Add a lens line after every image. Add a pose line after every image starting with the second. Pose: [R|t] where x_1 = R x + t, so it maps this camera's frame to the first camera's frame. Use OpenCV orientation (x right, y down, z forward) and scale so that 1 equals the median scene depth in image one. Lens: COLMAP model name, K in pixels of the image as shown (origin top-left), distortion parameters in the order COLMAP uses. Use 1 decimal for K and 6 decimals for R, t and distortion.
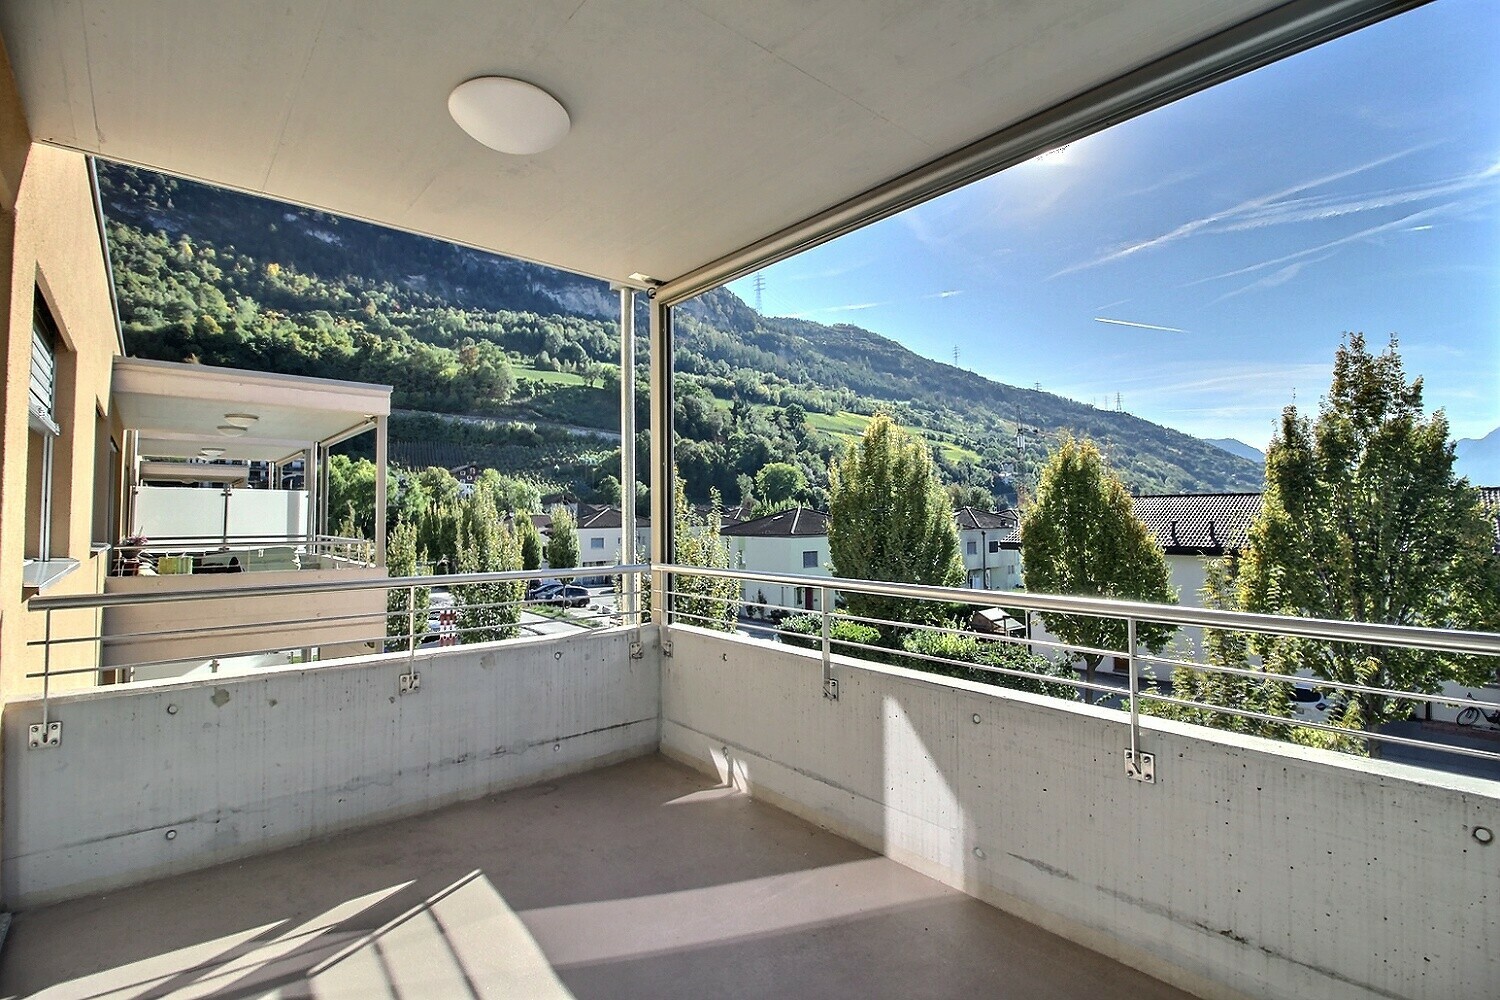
lens RADIAL K [[693.6, 0, 763.7], [0, 693.6, 497.3], [0, 0, 1]] dist [-0.006730, -0.012799]
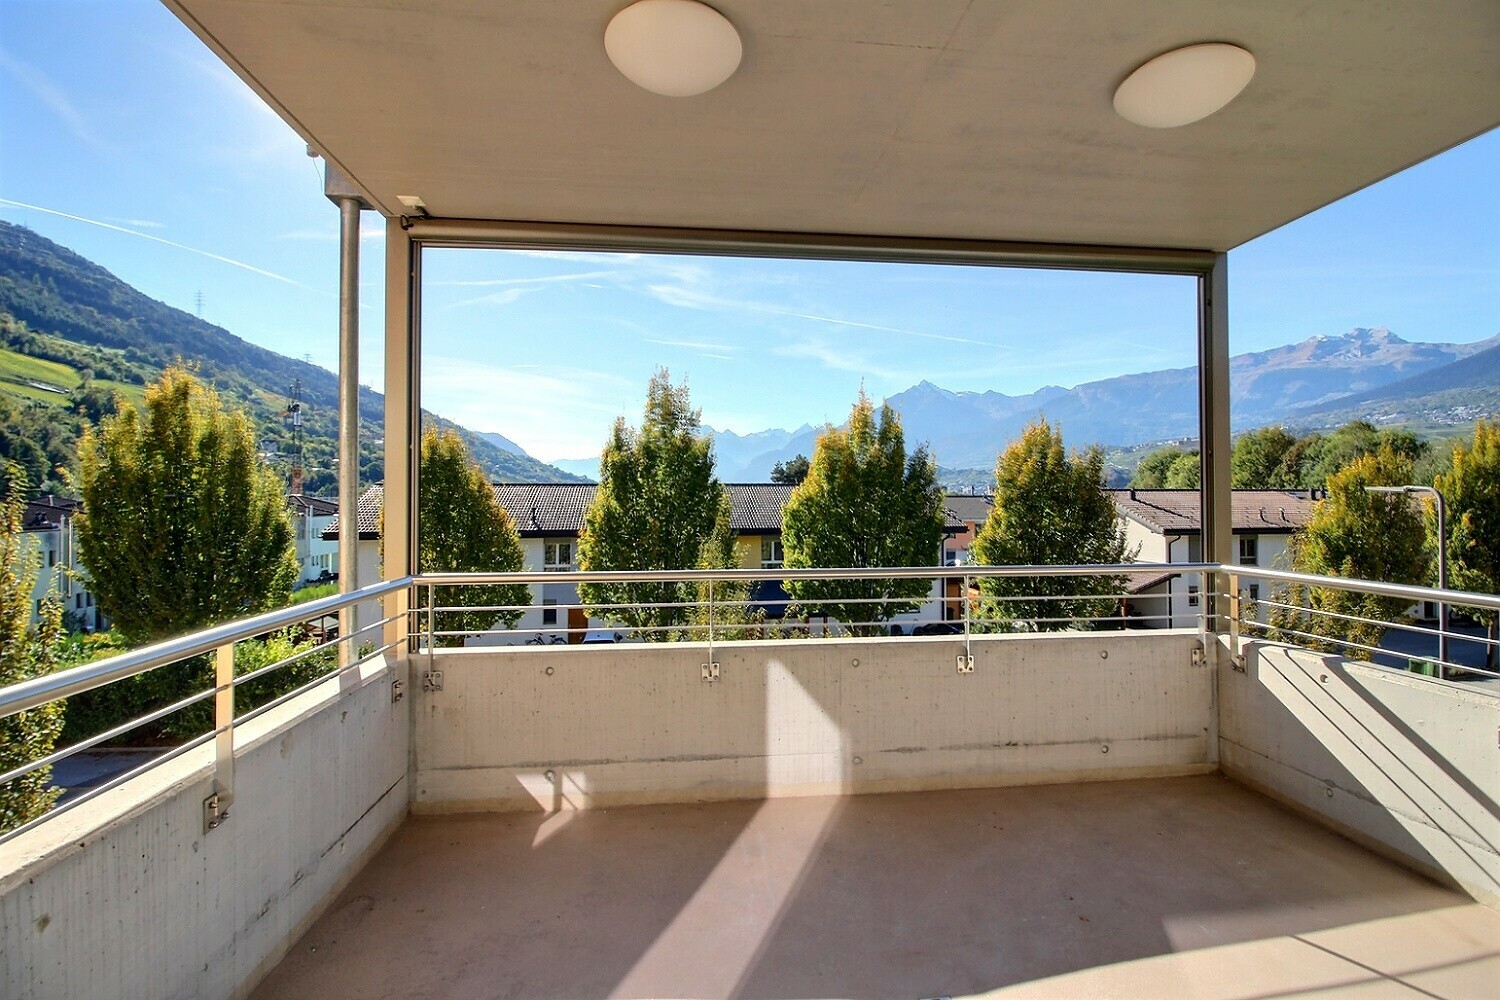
lens RADIAL K [[693.6, 0, 763.7], [0, 693.6, 497.3], [0, 0, 1]] dist [-0.006730, -0.012799]
pose [[0.570868, 0.006478, 0.821016, -0.145400], [-0.022749, 0.999710, 0.007930, -0.001722], [-0.820727, -0.023204, 0.570850, 0.060584]]
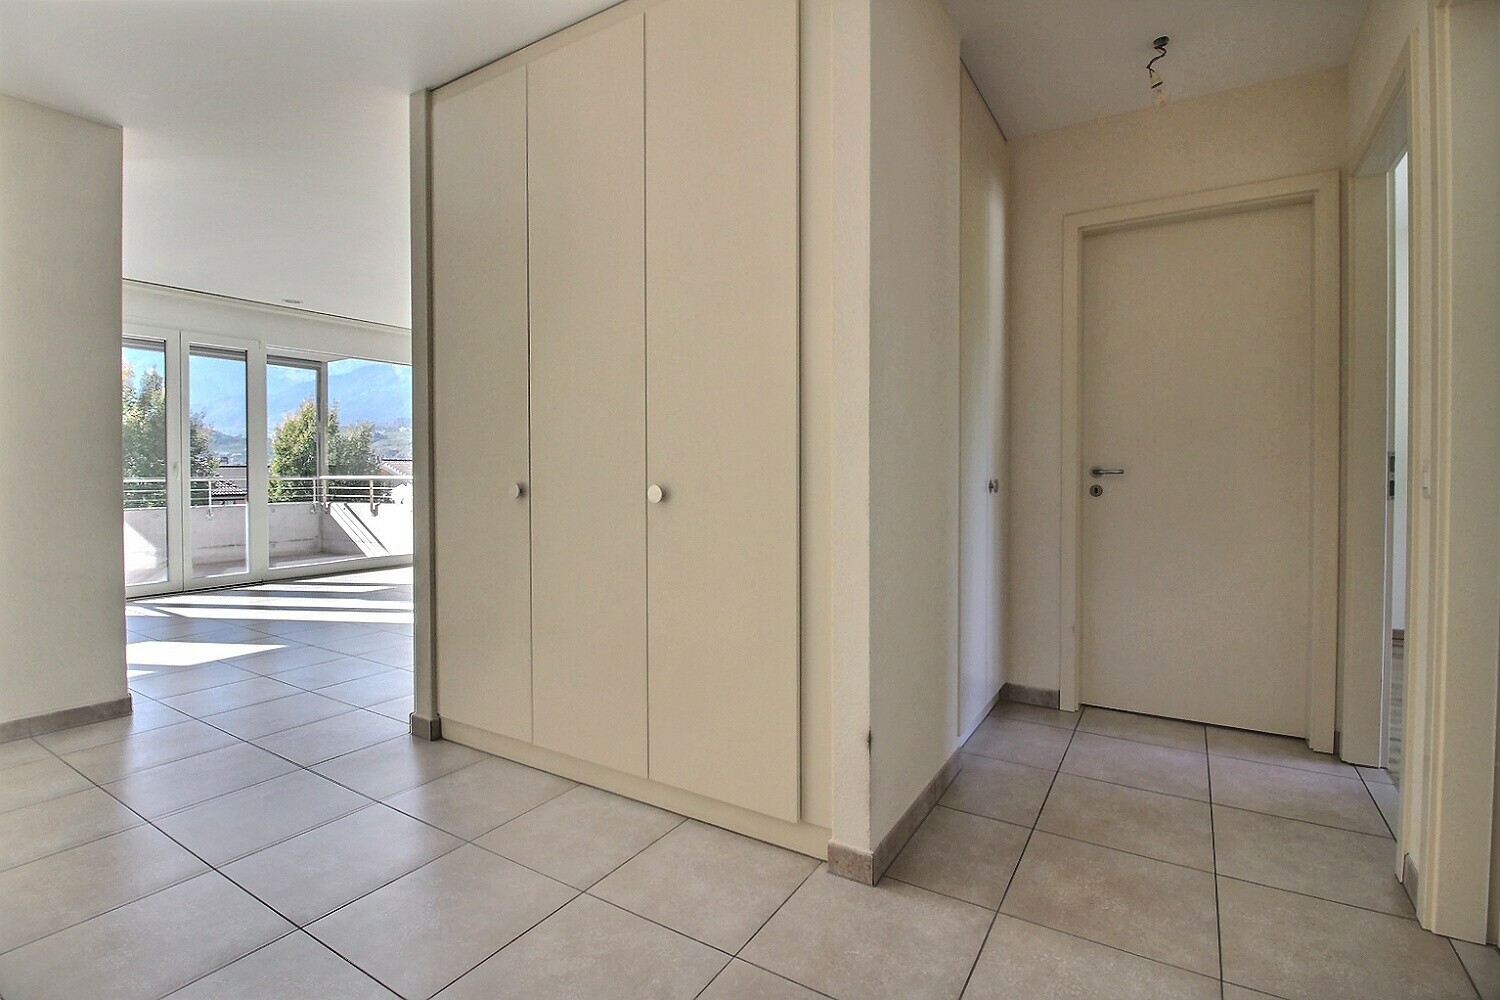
lens RADIAL K [[699.5, 0, 750.0], [0, 699.5, 500.0], [0, 0, 1]] dist [-0.001502, -0.000077]
pose [[-0.285951, -0.030624, 0.957755, -0.597382], [-0.030478, 0.999274, 0.022852, 0.013004], [-0.957760, -0.022656, -0.286676, -0.125884]]
